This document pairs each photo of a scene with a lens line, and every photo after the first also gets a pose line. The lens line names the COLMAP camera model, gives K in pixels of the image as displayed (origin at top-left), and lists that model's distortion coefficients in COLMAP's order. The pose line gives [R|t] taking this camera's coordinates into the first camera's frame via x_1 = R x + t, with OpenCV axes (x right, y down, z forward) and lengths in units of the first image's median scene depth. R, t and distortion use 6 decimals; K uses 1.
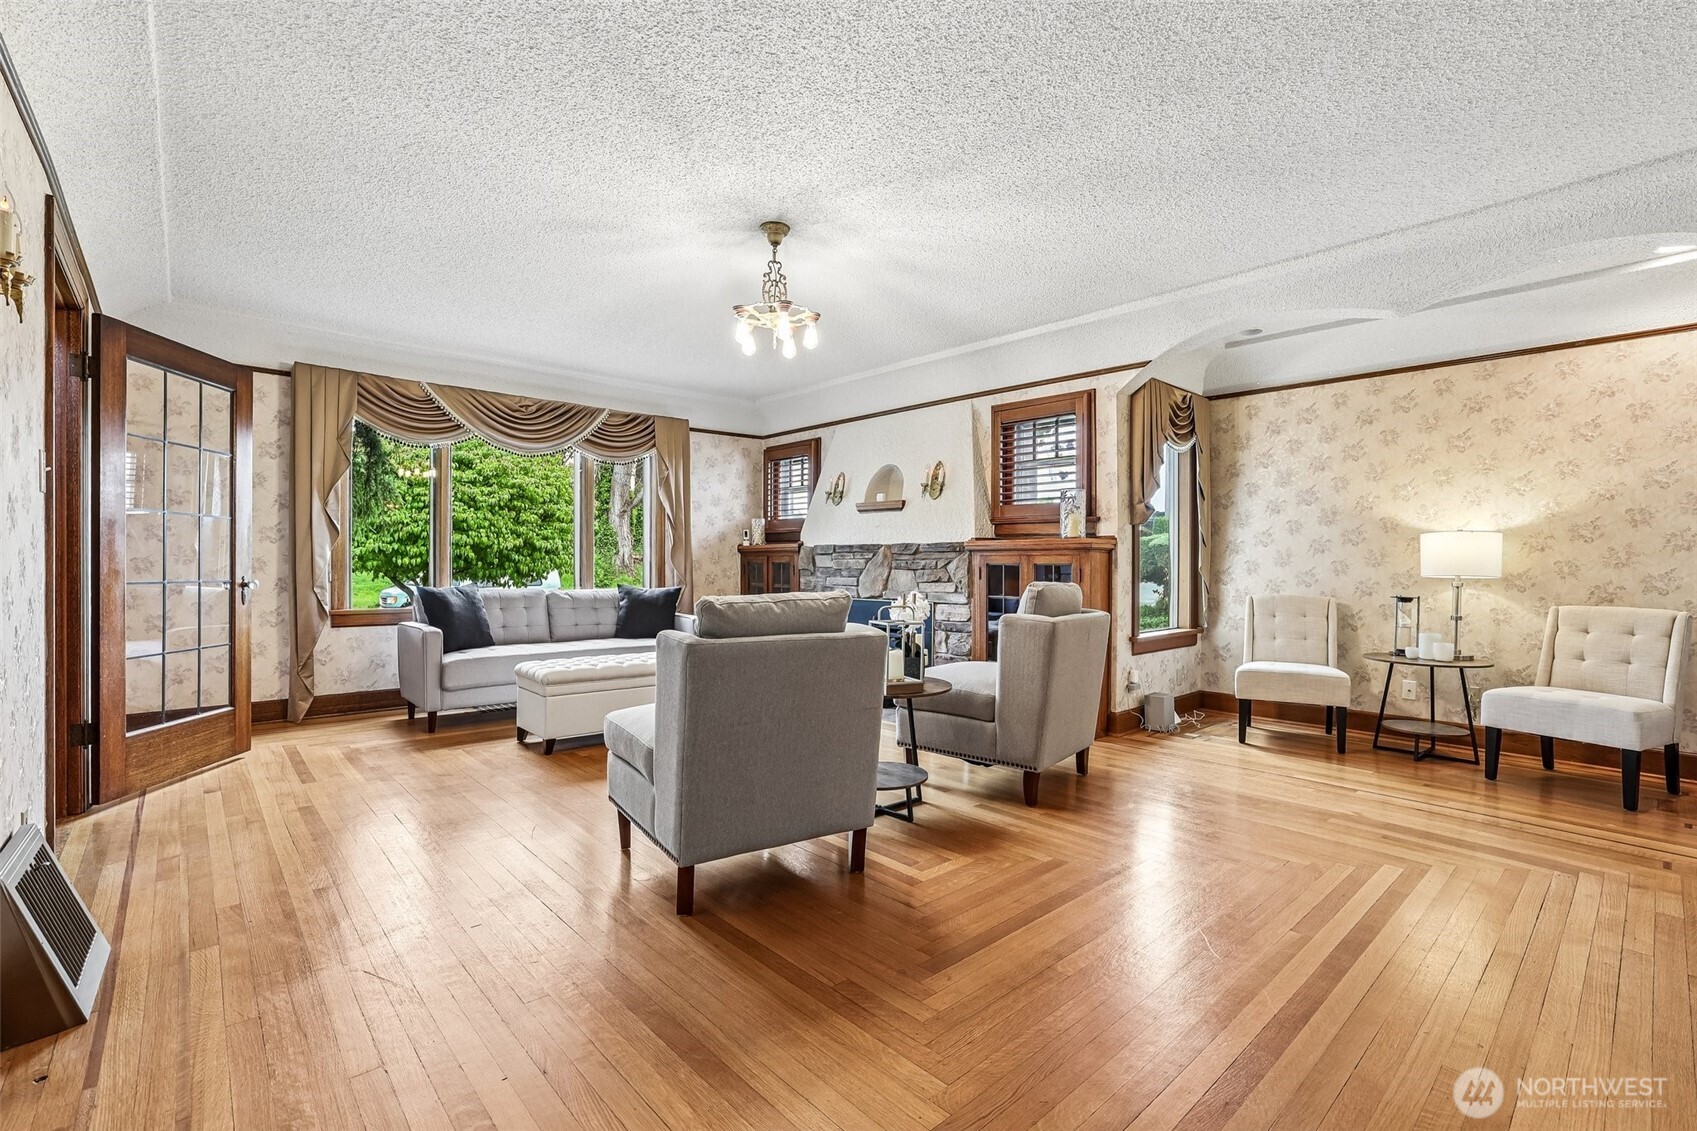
lens RADIAL K [[734.0, 0, 840.7], [0, 734.0, 564.8], [0, 0, 1]] dist [-0.034512, 0.014910]
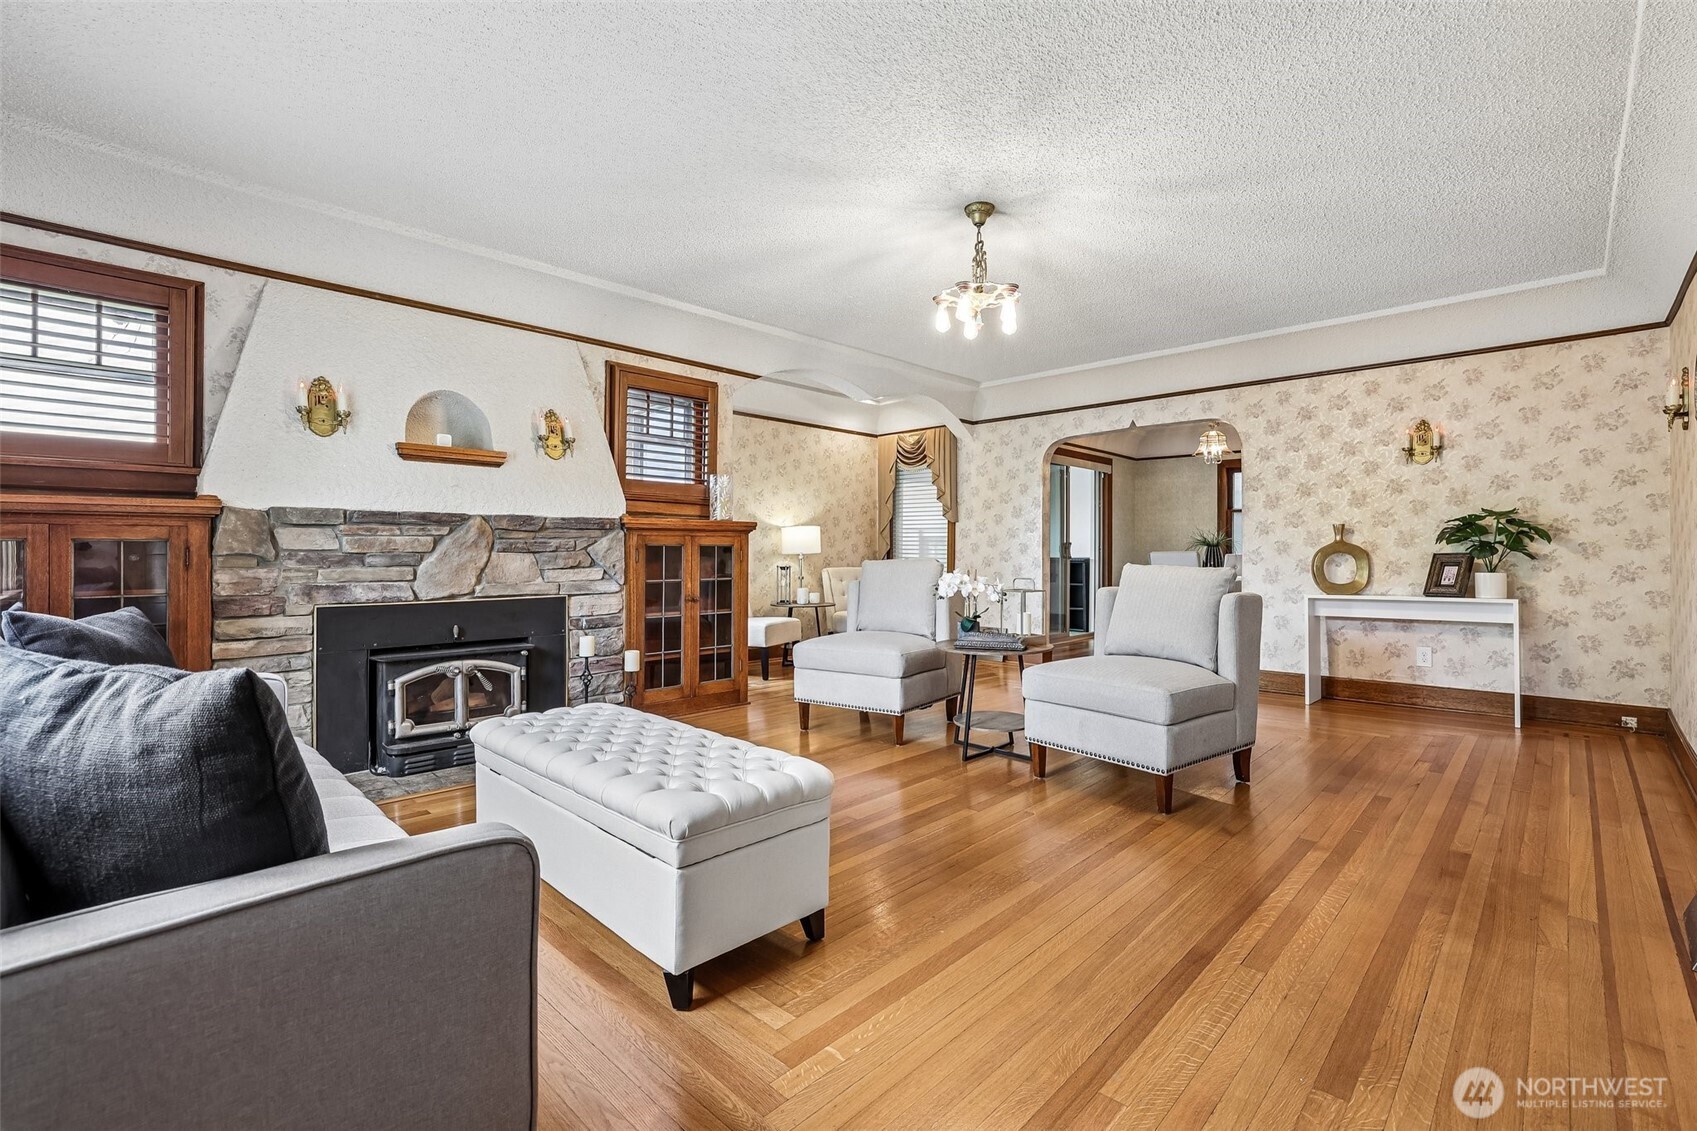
lens RADIAL K [[748.5, 0, 846.8], [0, 748.5, 546.0], [0, 0, 1]] dist [-0.042593, 0.015159]
pose [[-0.062626, -0.003755, 0.998030, -0.711089], [-0.004201, 0.999985, 0.003499, -0.003756], [-0.998028, -0.003973, -0.062640, 0.805093]]
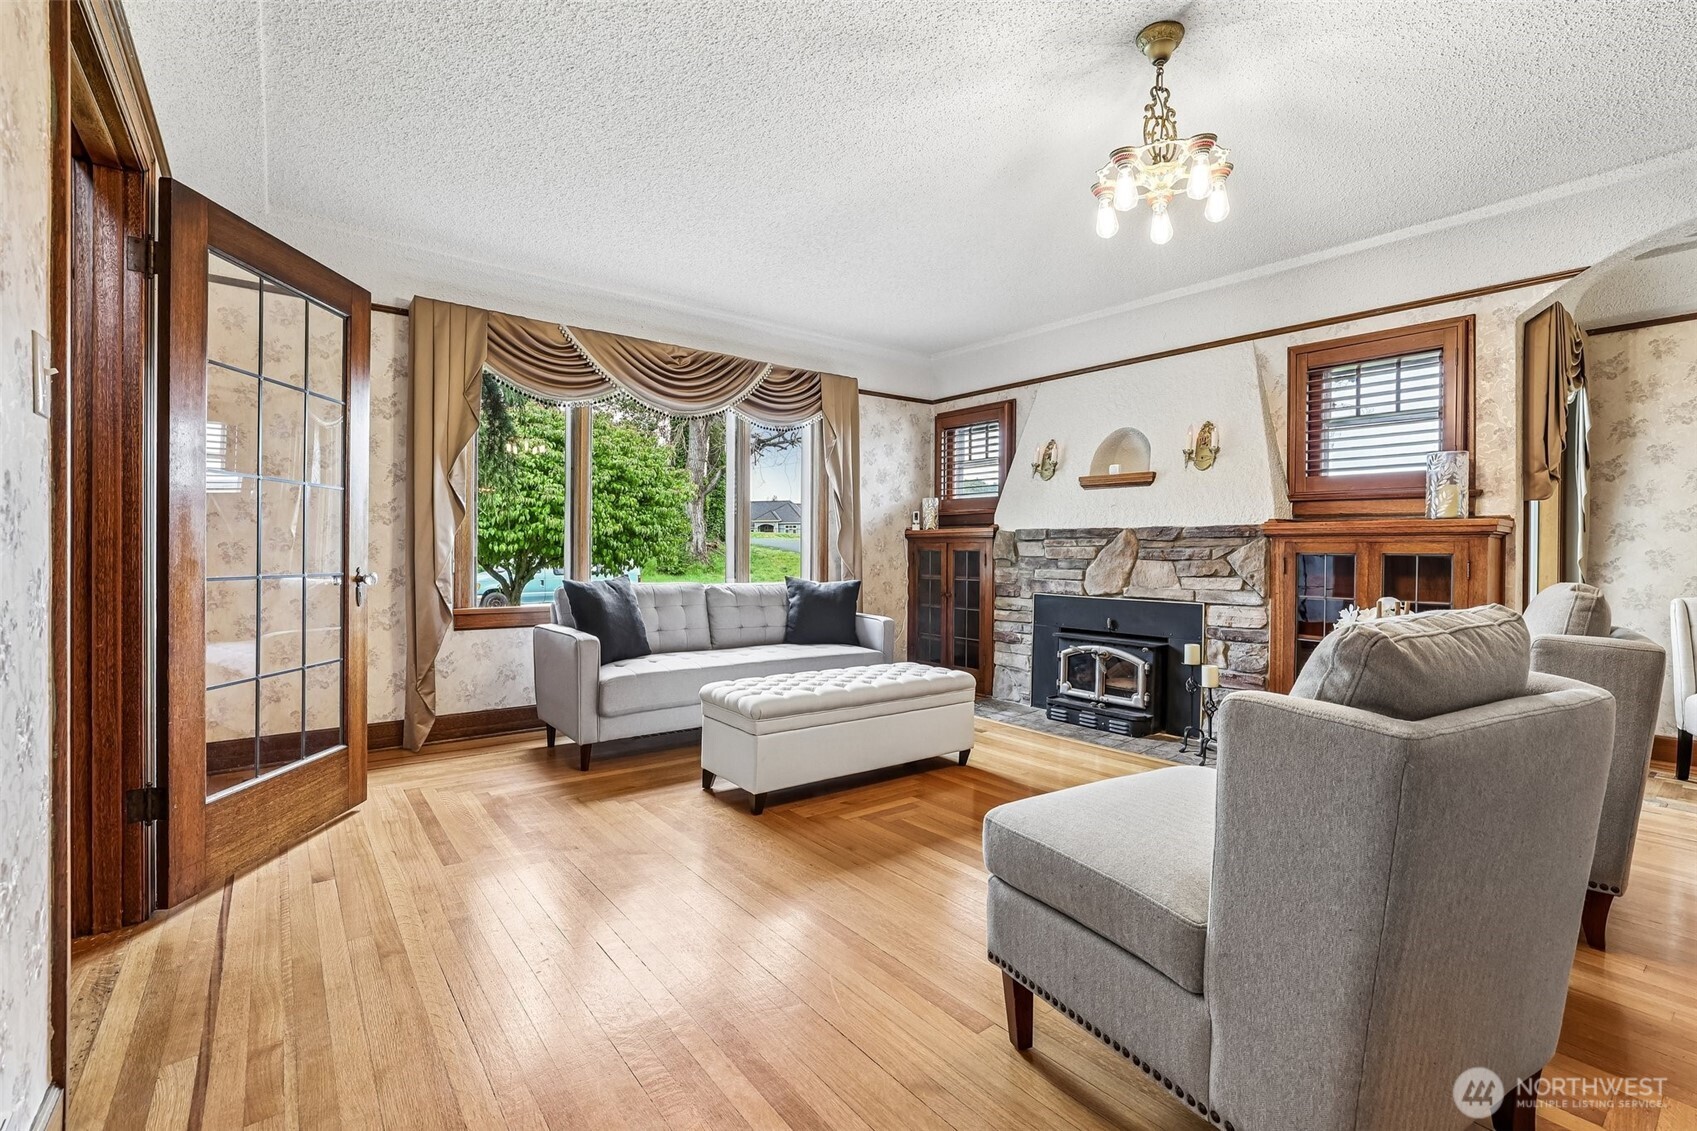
lens RADIAL K [[735.1, 0, 852.6], [0, 735.1, 552.6], [0, 0, 1]] dist [-0.037804, 0.015408]
pose [[0.997876, 0.003021, -0.065077, -0.207142], [-0.002991, 0.999995, 0.000564, -0.001221], [0.065078, -0.000368, 0.997880, 0.220635]]
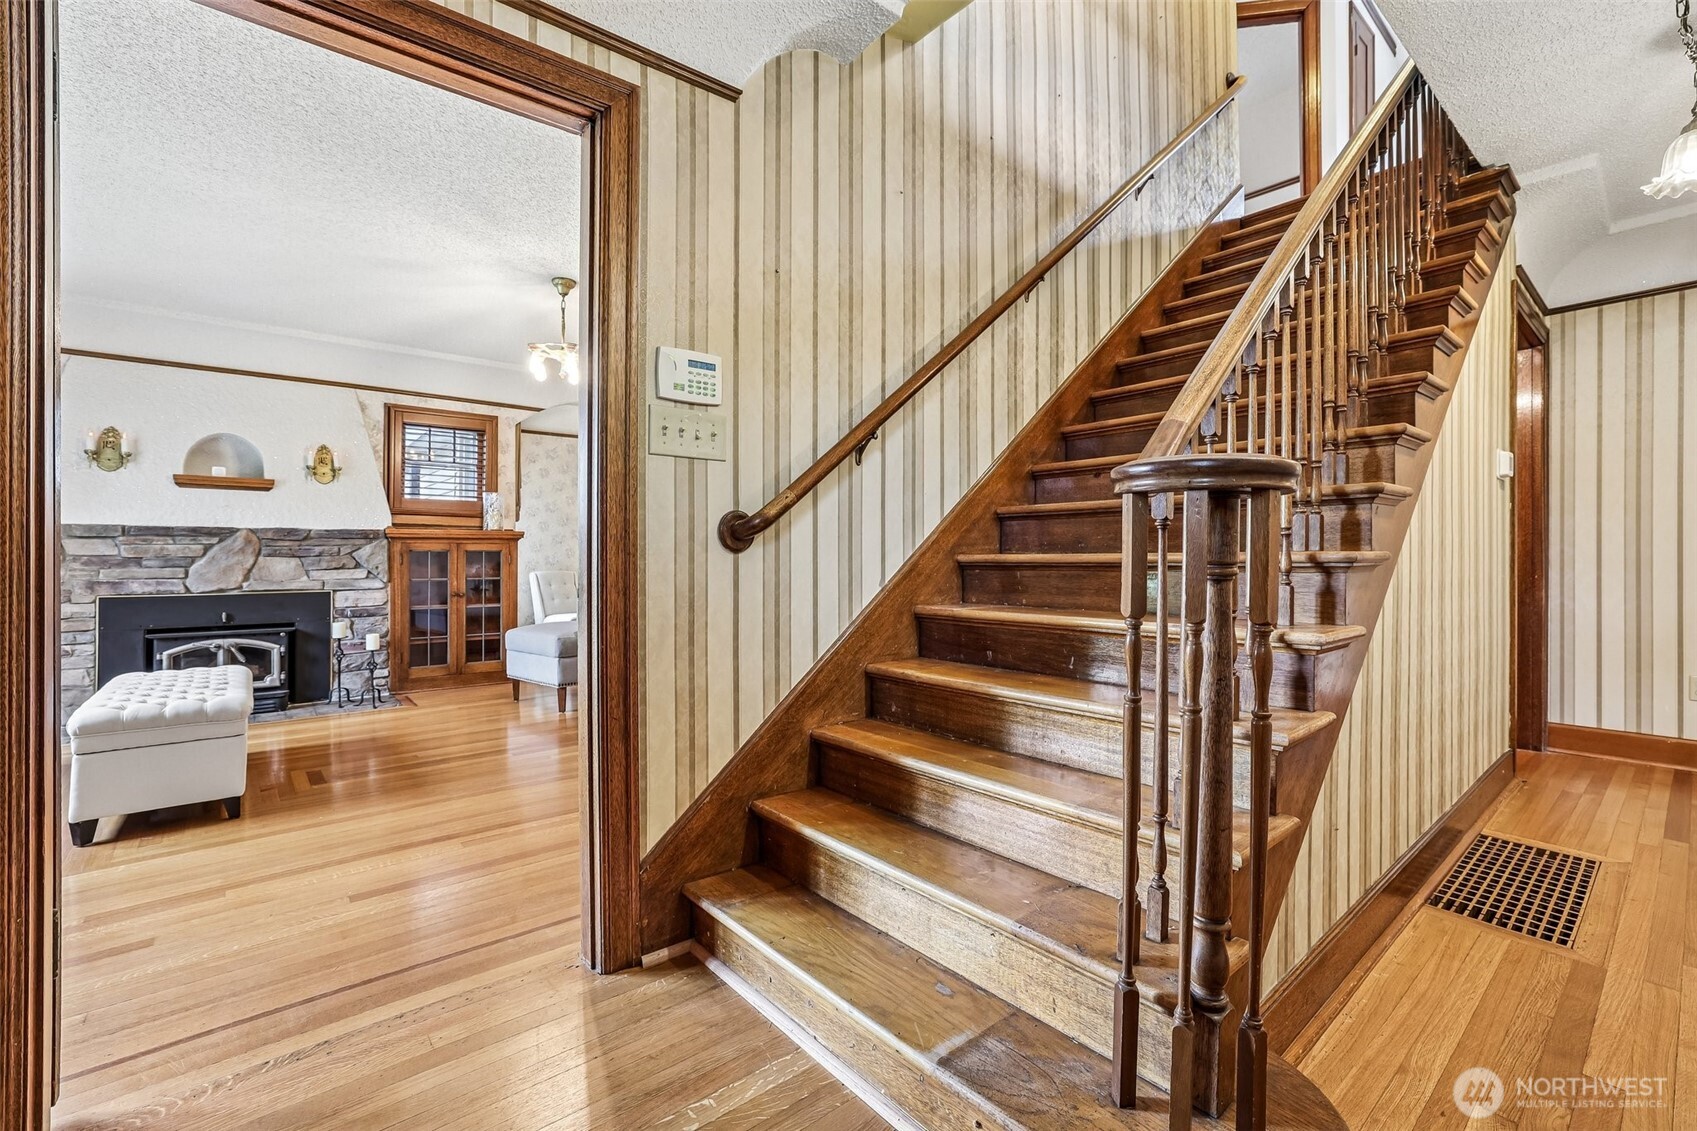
lens RADIAL K [[735.1, 0, 852.6], [0, 735.1, 552.6], [0, 0, 1]] dist [-0.037804, 0.015408]
pose [[0.037602, -0.006869, 0.999269, -0.862943], [-0.002035, 0.999974, 0.006951, -0.007151], [-0.999291, -0.002295, 0.037587, 0.287925]]
